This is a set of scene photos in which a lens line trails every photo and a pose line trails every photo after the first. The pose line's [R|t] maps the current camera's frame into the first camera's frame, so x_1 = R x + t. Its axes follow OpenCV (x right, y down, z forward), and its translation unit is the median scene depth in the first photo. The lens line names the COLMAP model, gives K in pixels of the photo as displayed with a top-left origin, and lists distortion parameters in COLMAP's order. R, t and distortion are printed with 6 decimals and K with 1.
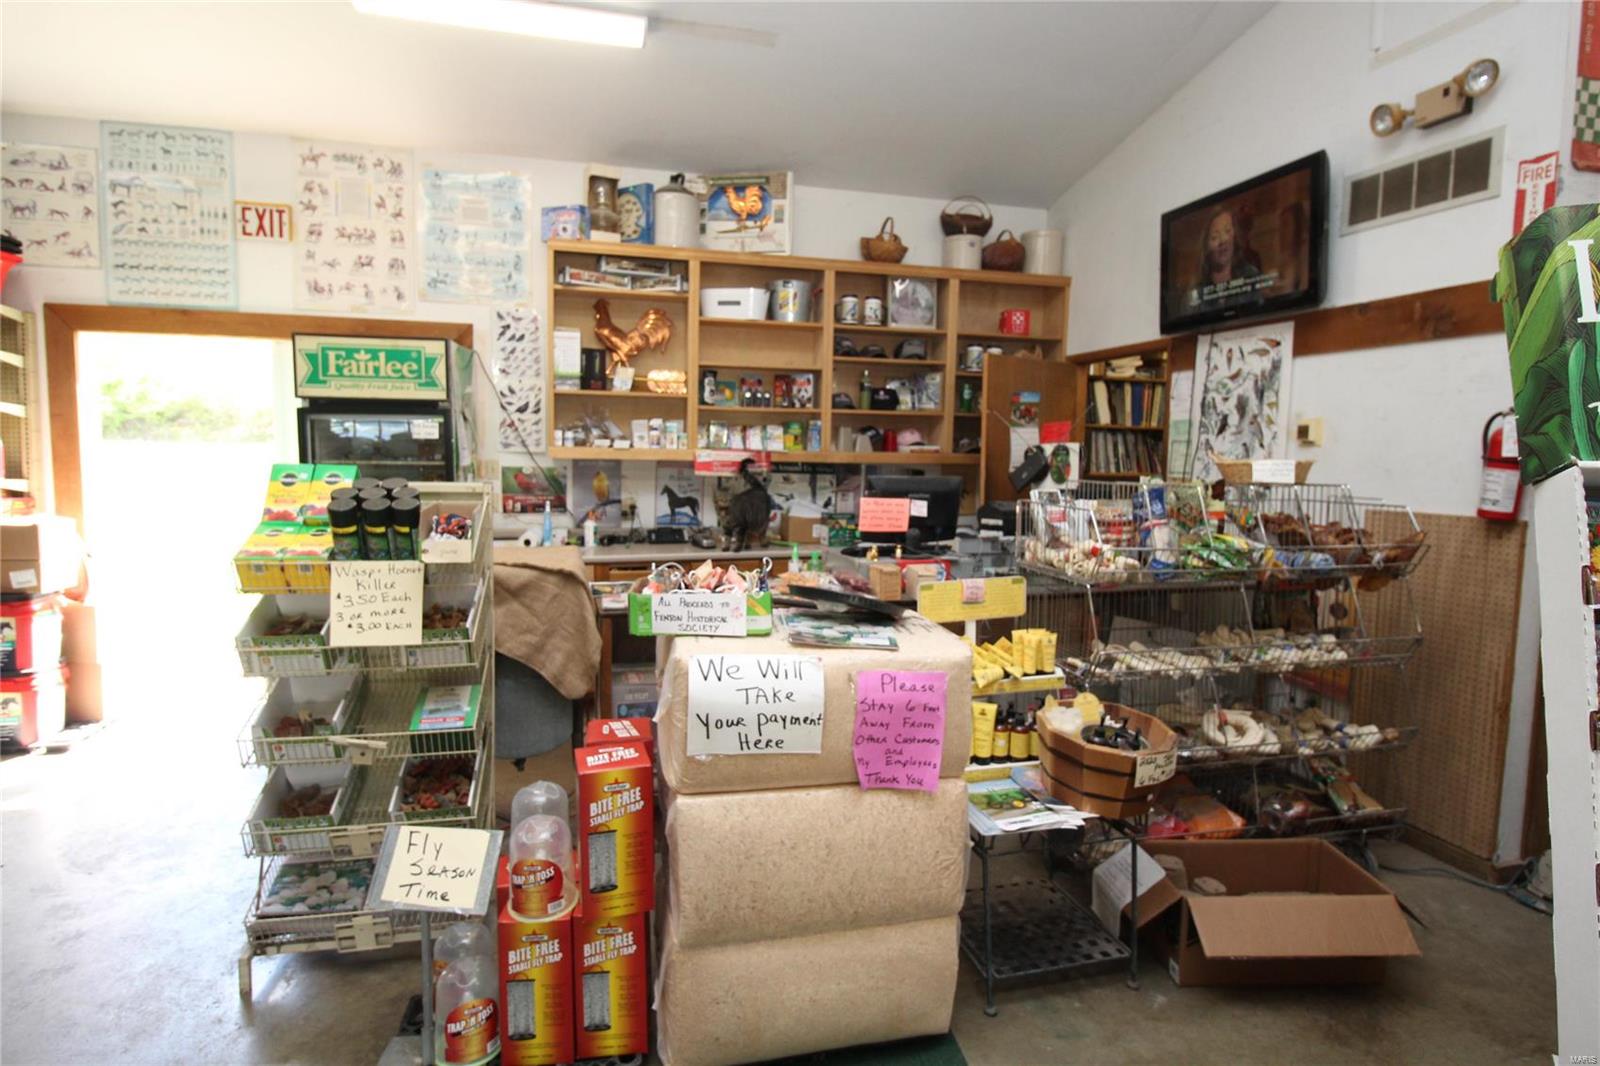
lens RADIAL K [[840.9, 0, 800.2], [0, 840.9, 518.5], [0, 0, 1]] dist [0.002400, -0.012270]
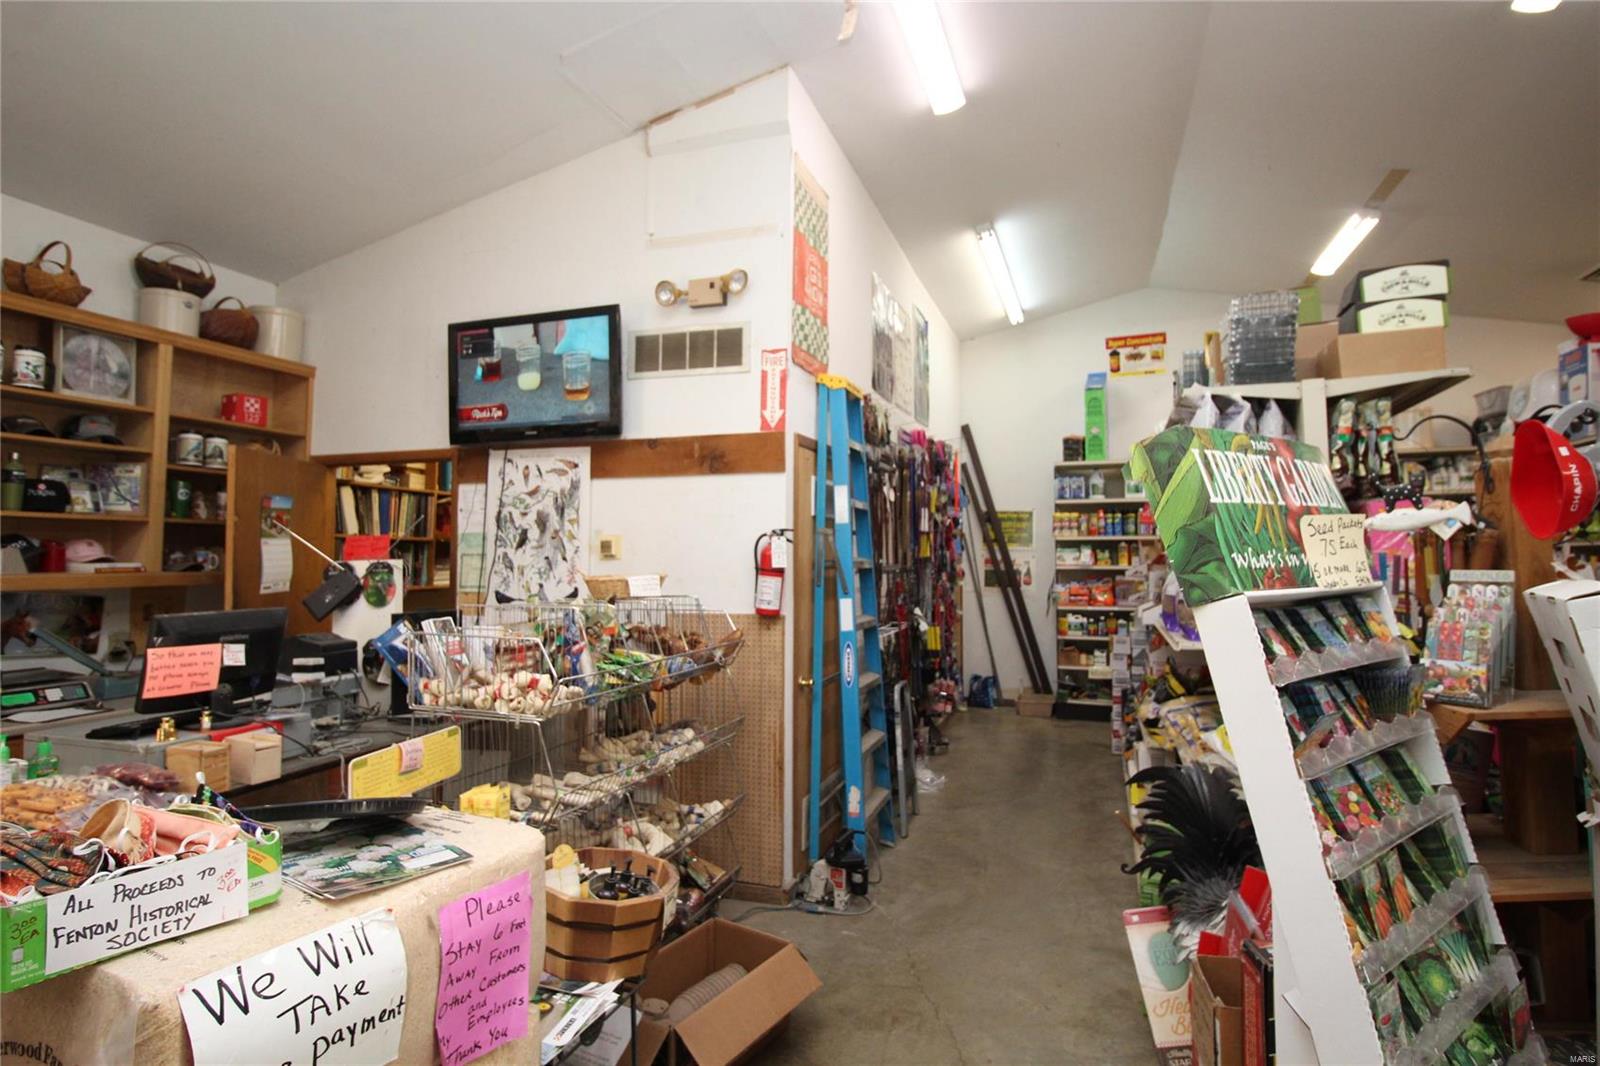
lens RADIAL K [[840.9, 0, 800.2], [0, 840.9, 518.5], [0, 0, 1]] dist [0.002400, -0.012270]
pose [[0.553218, 0.024047, 0.832689, -0.200494], [0.077623, 0.993746, -0.080269, -0.034087], [-0.829412, 0.109042, 0.547892, 0.192809]]
